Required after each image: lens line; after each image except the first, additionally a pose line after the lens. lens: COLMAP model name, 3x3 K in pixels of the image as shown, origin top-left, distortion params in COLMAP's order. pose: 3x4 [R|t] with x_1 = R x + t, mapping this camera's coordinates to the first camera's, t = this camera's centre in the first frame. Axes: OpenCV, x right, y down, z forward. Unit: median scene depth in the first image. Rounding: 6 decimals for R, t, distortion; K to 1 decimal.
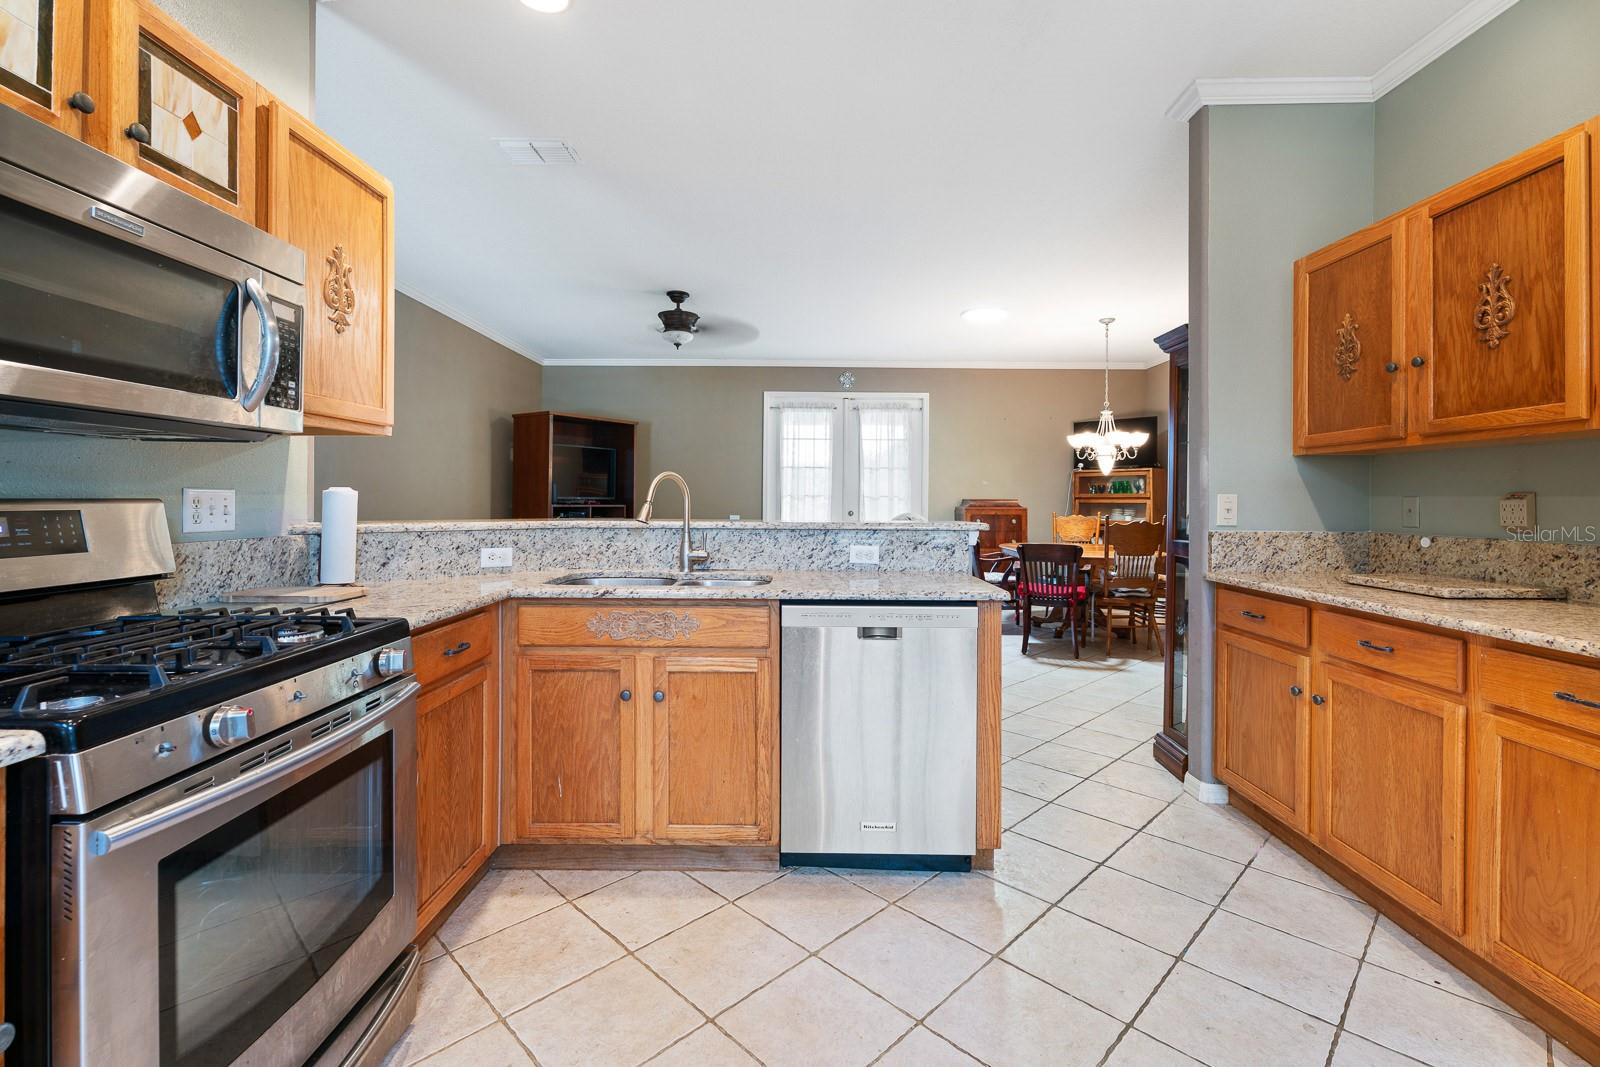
lens RADIAL K [[728.7, 0, 788.7], [0, 728.7, 499.2], [0, 0, 1]] dist [0.001951, 0.001201]
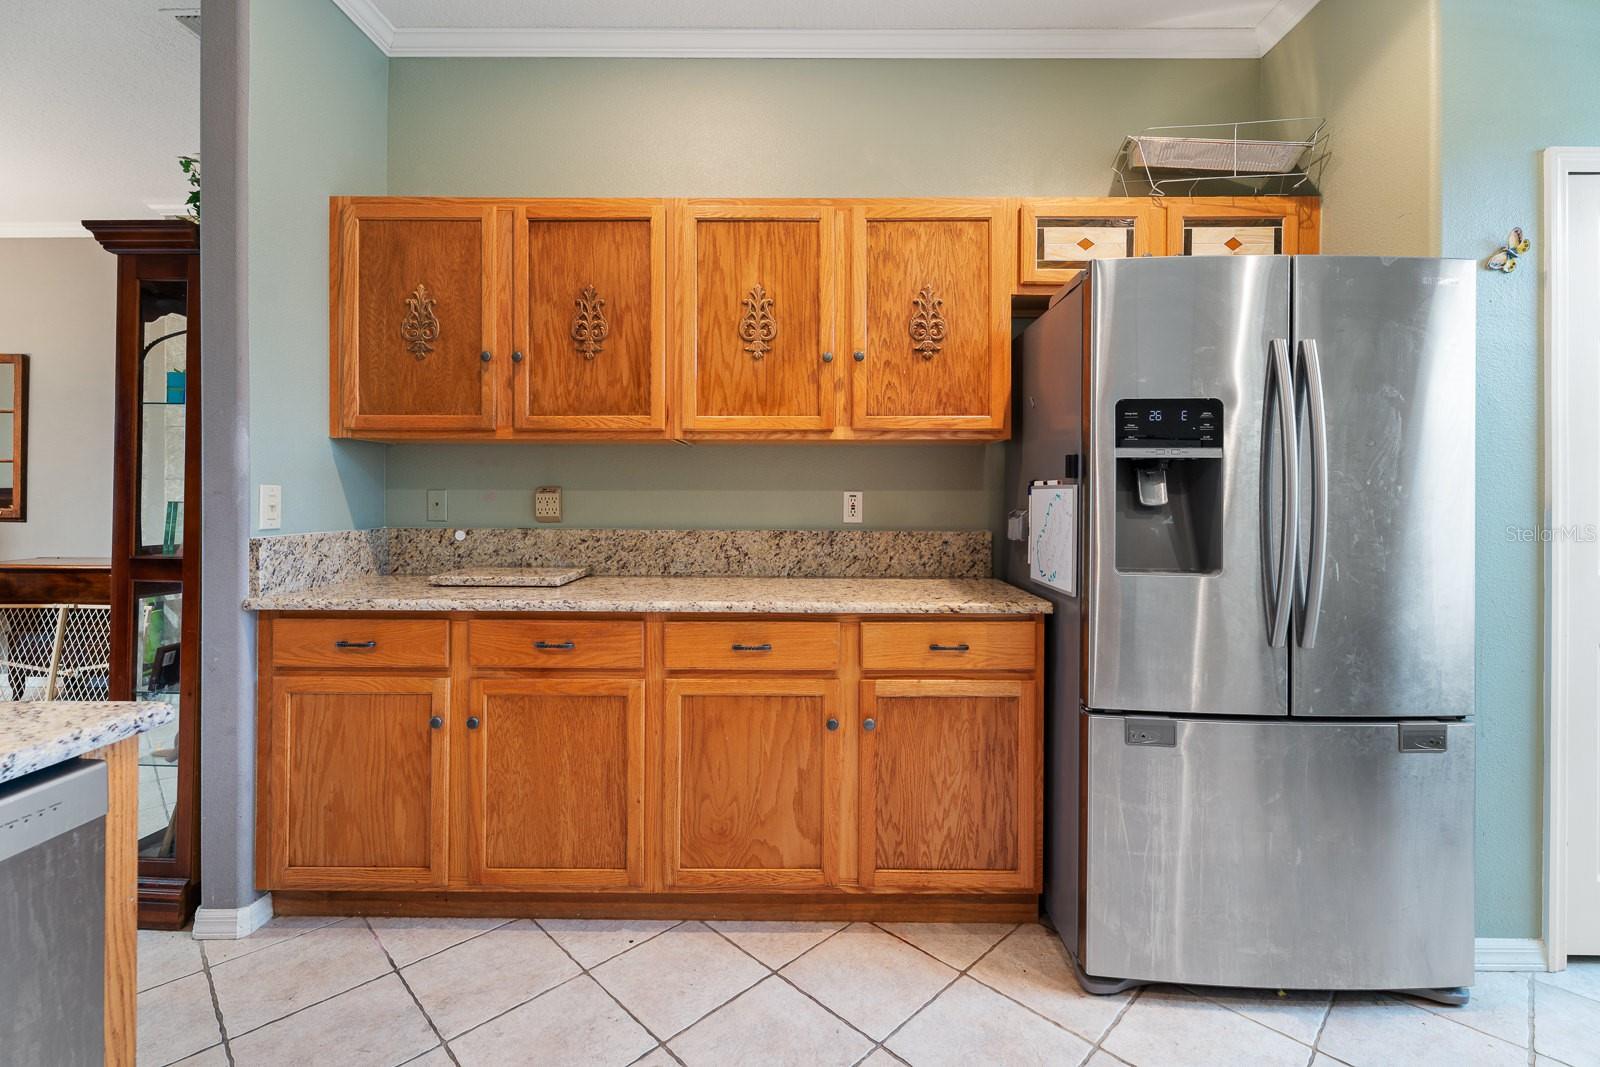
lens RADIAL K [[728.7, 0, 779.1], [0, 728.7, 496.8], [0, 0, 1]] dist [0.001951, 0.001201]
pose [[-0.014647, -0.006598, 0.999871, -0.153895], [-0.004144, 0.999970, 0.006538, -0.002529], [-0.999884, -0.004048, -0.014674, 0.658219]]
